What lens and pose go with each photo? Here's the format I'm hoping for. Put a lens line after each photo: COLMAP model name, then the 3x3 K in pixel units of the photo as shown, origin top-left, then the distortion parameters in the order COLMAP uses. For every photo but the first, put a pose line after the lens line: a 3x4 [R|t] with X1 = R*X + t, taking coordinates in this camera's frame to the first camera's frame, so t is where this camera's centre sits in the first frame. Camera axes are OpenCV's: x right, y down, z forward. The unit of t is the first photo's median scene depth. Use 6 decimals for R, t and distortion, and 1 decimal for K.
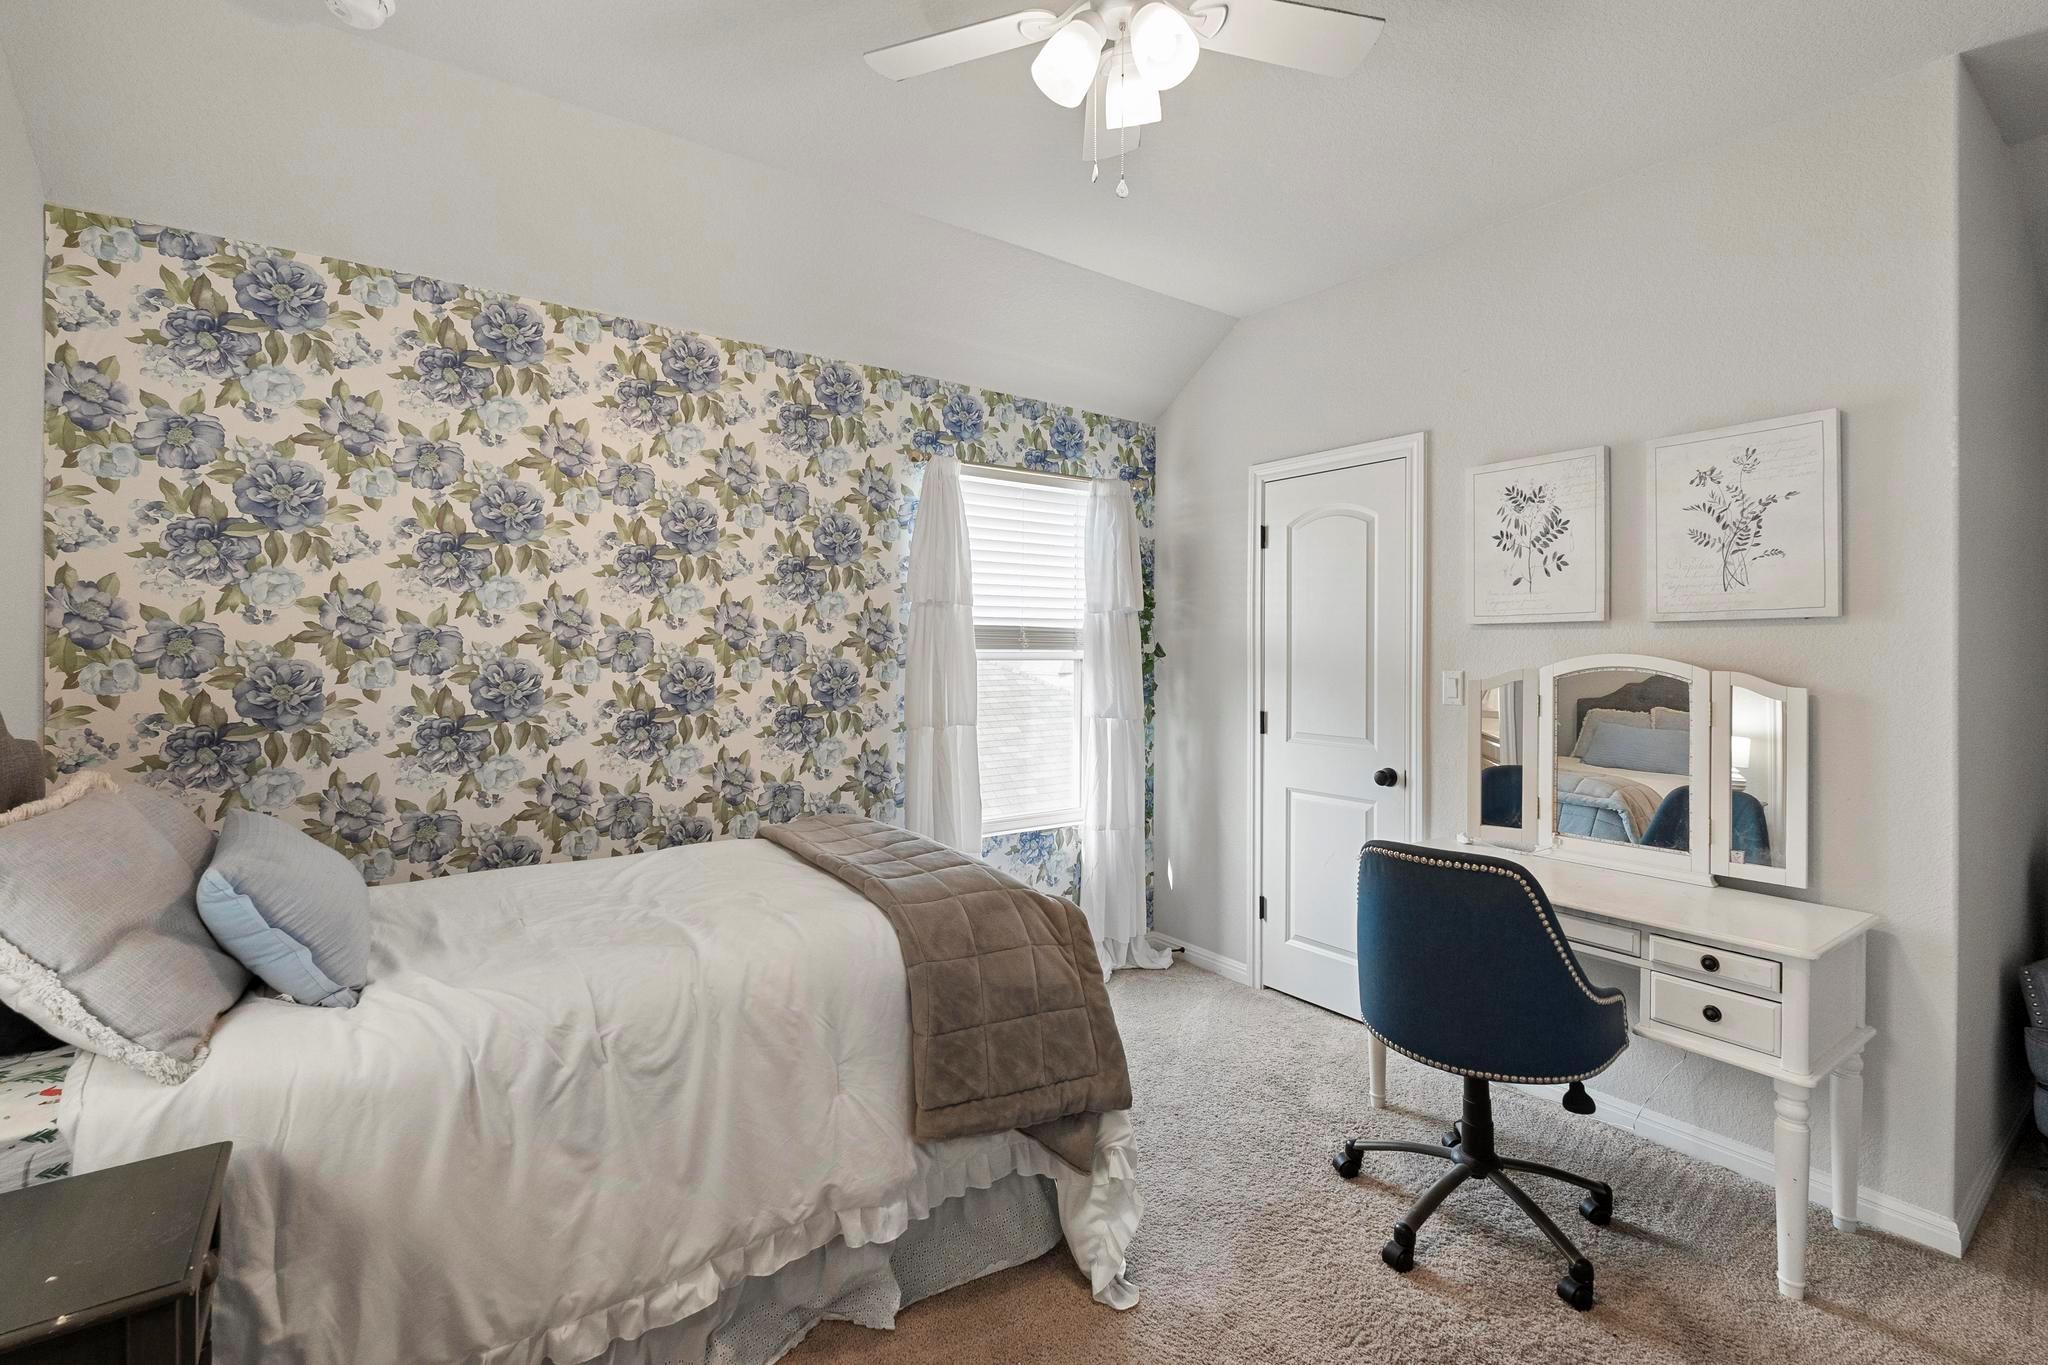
lens RADIAL K [[901.5, 0, 1018.4], [0, 901.5, 640.0], [0, 0, 1]] dist [-0.005593, -0.001733]
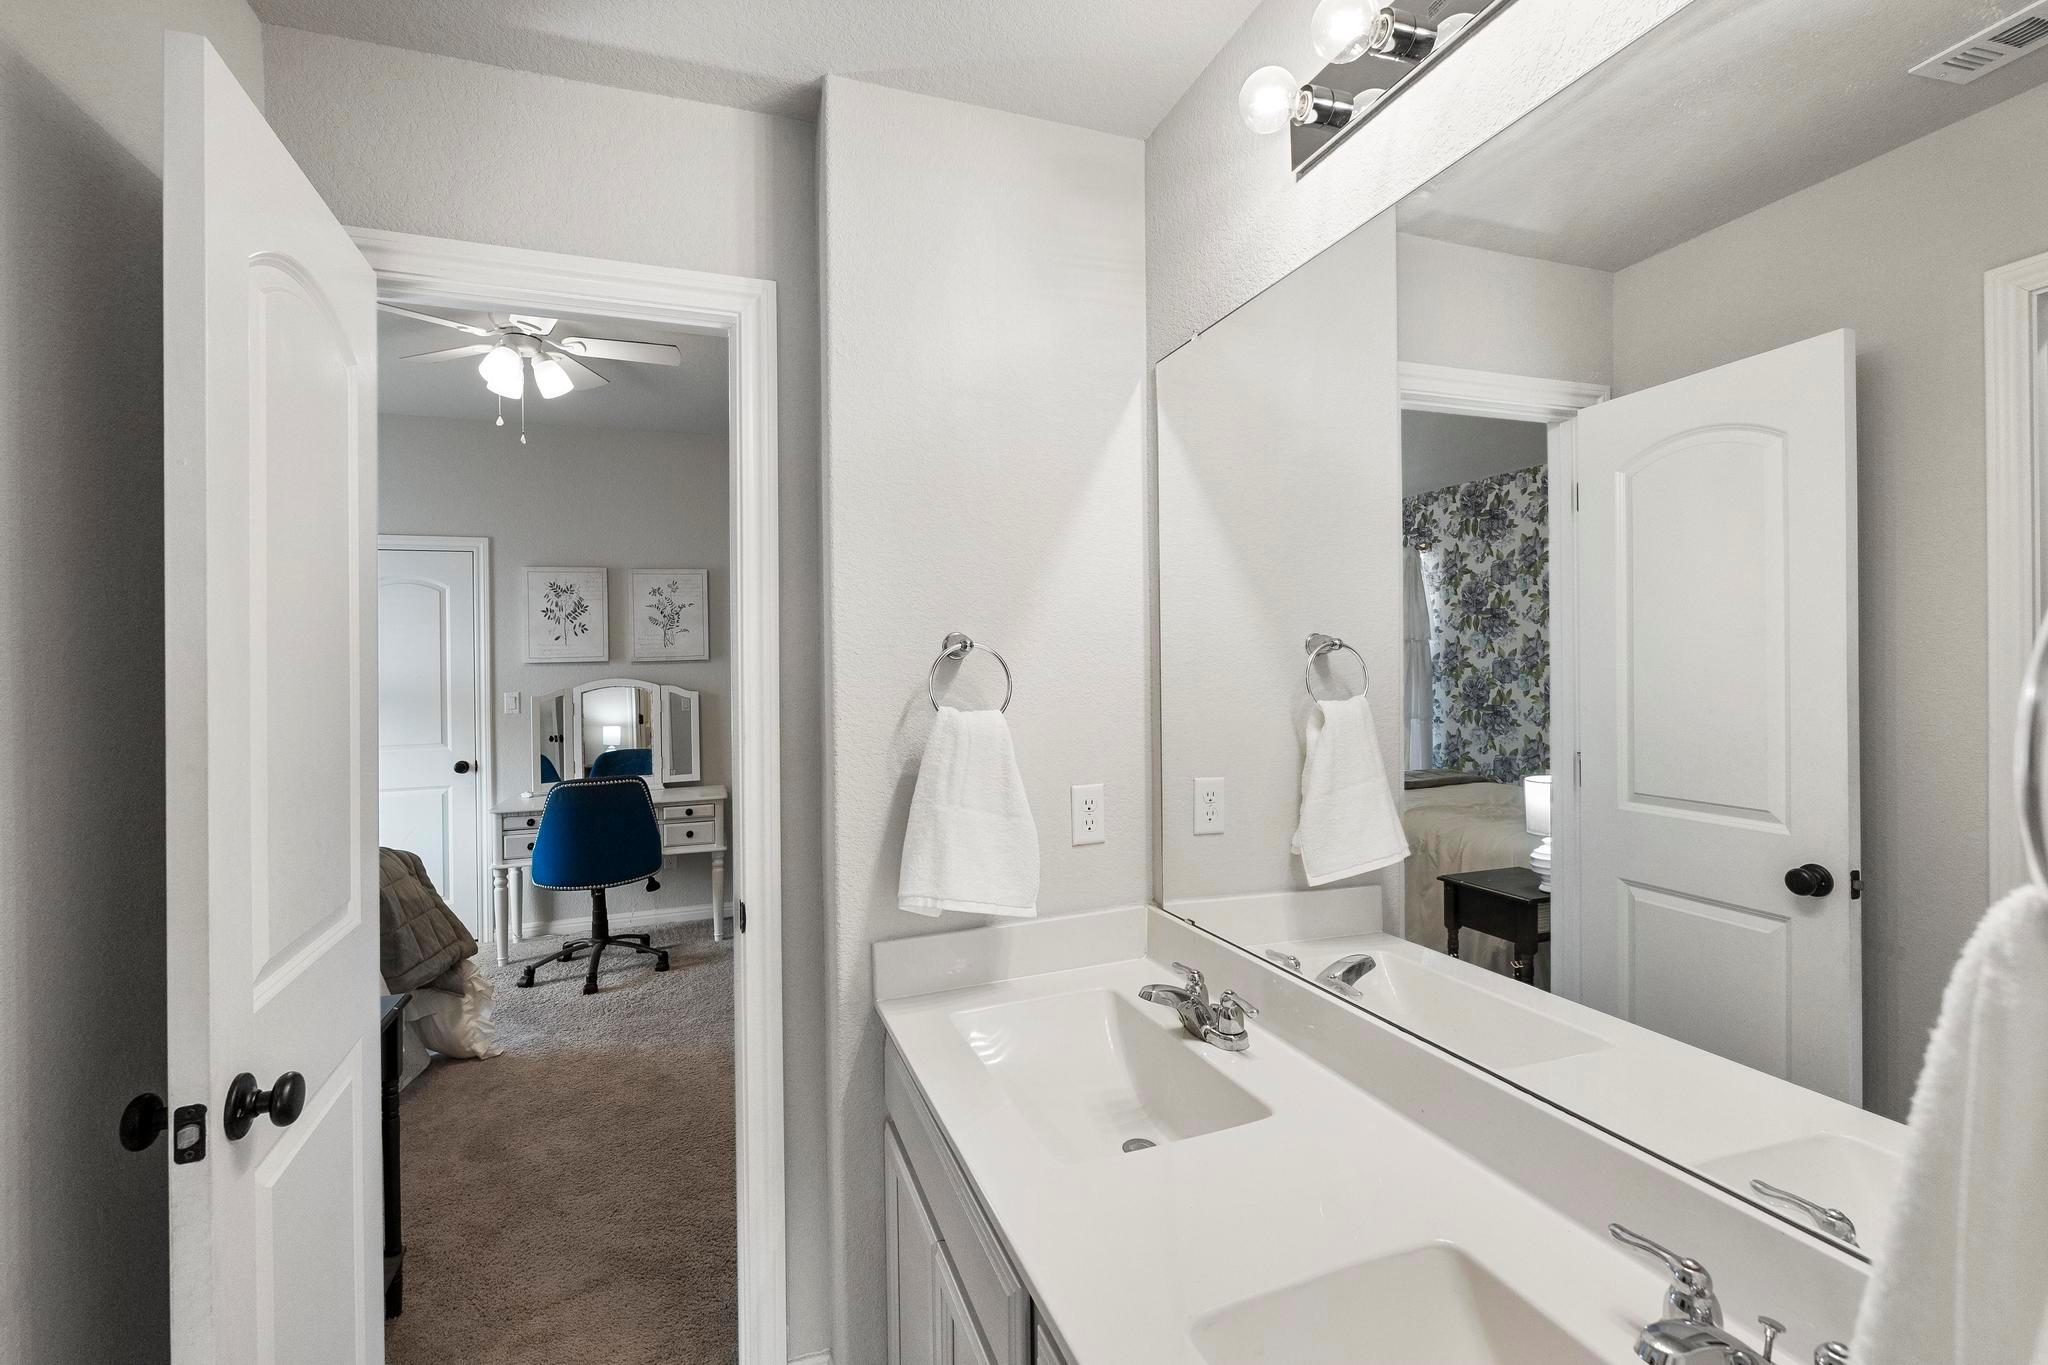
lens RADIAL K [[901.5, 0, 1032.1], [0, 901.5, 678.7], [0, 0, 1]] dist [-0.005593, -0.001733]
pose [[0.259577, -0.023891, 0.965427, -1.301229], [0.012840, 0.999691, 0.021287, -0.018878], [-0.965637, 0.006871, 0.259804, -0.477411]]
